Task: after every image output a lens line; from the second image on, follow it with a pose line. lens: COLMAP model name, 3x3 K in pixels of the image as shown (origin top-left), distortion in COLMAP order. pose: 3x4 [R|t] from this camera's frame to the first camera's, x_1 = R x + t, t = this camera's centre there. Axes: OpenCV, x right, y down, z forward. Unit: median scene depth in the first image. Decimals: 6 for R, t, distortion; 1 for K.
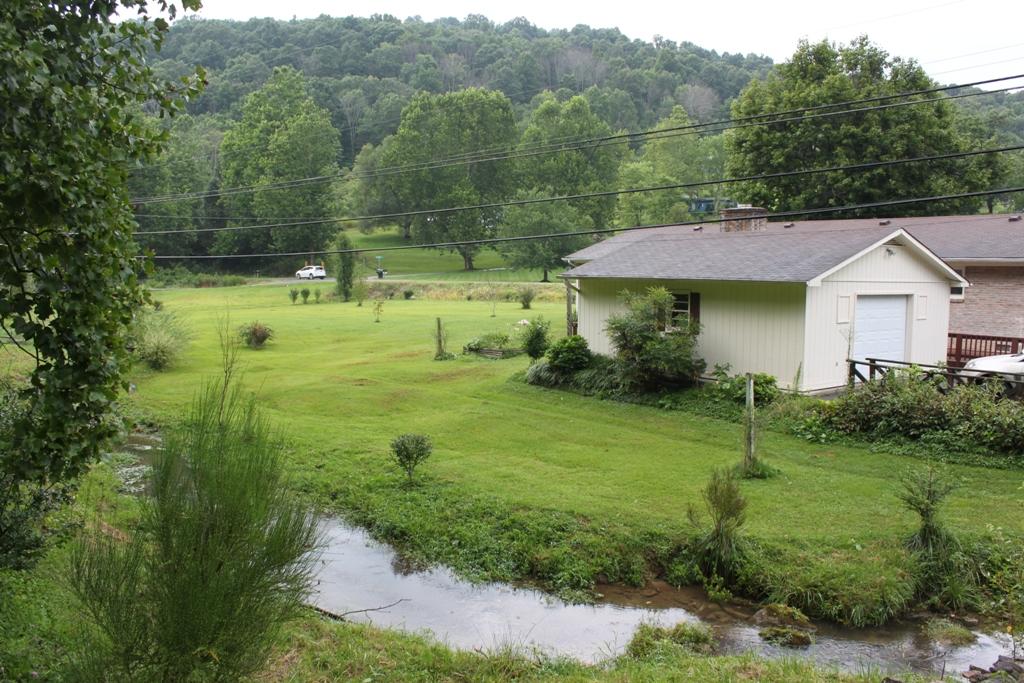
lens RADIAL K [[830.6, 0, 506.5], [0, 830.6, 336.9], [0, 0, 1]] dist [-0.122186, 0.063036]
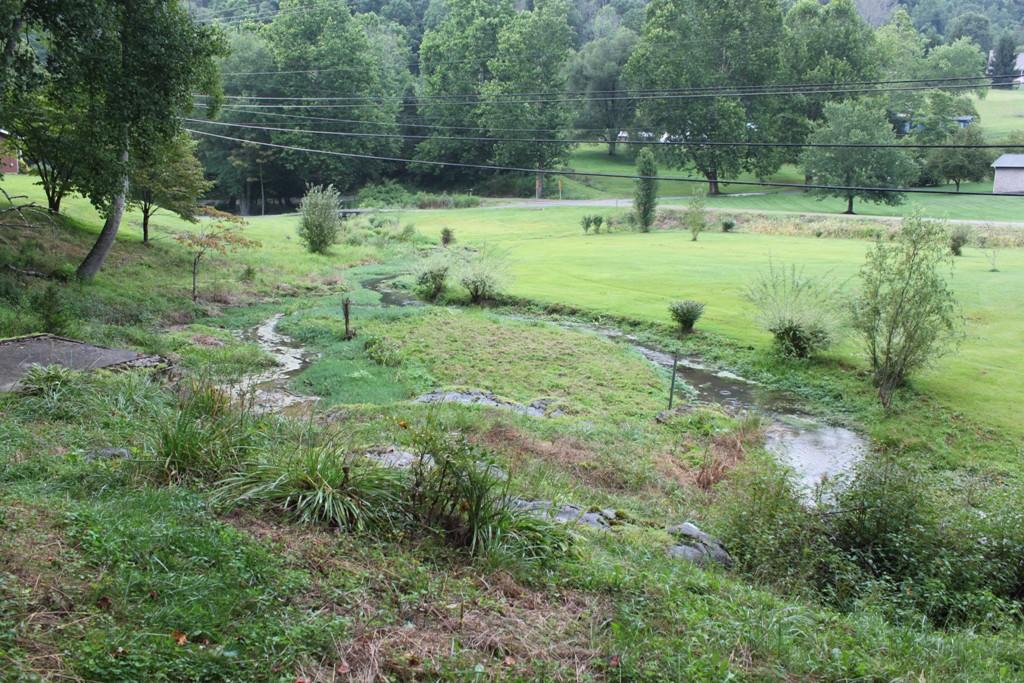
lens RADIAL K [[830.6, 0, 511.8], [0, 830.6, 343.9], [0, 0, 1]] dist [-0.122186, 0.063036]
pose [[0.995704, 0.031340, -0.087129, -0.193244], [-0.021813, 0.993888, 0.108219, -0.013459], [0.089988, -0.105854, 0.990301, 0.109864]]
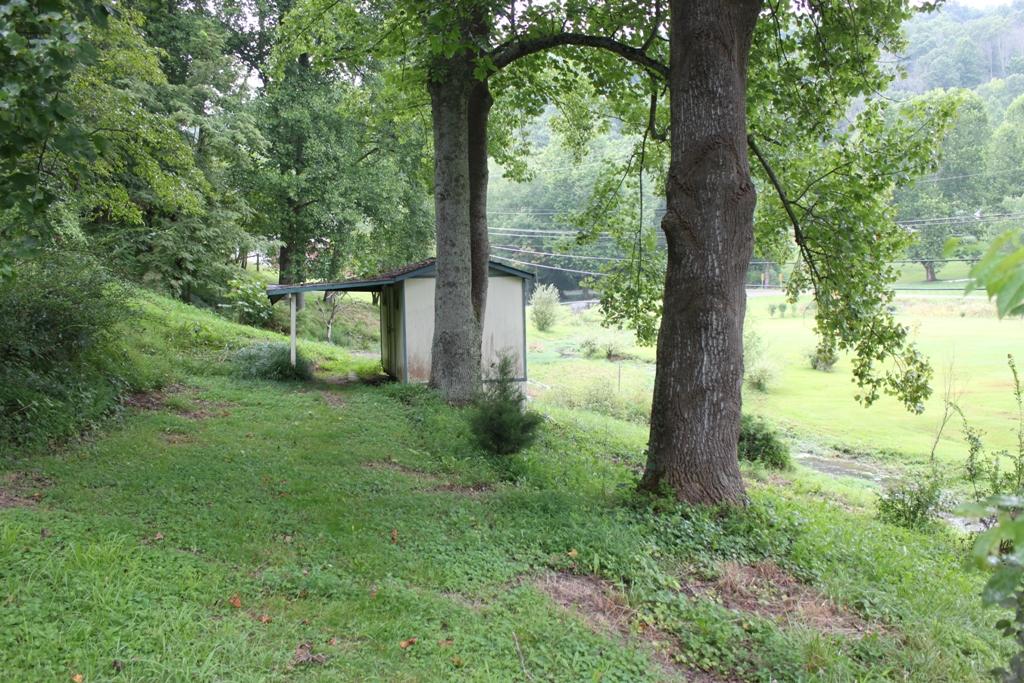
lens RADIAL K [[830.6, 0, 500.8], [0, 830.6, 346.6], [0, 0, 1]] dist [-0.122186, 0.063036]
pose [[0.893834, 0.024529, -0.447726, -0.076753], [-0.021858, 0.999699, 0.011132, -0.006249], [0.447865, -0.000164, 0.894101, -0.047082]]
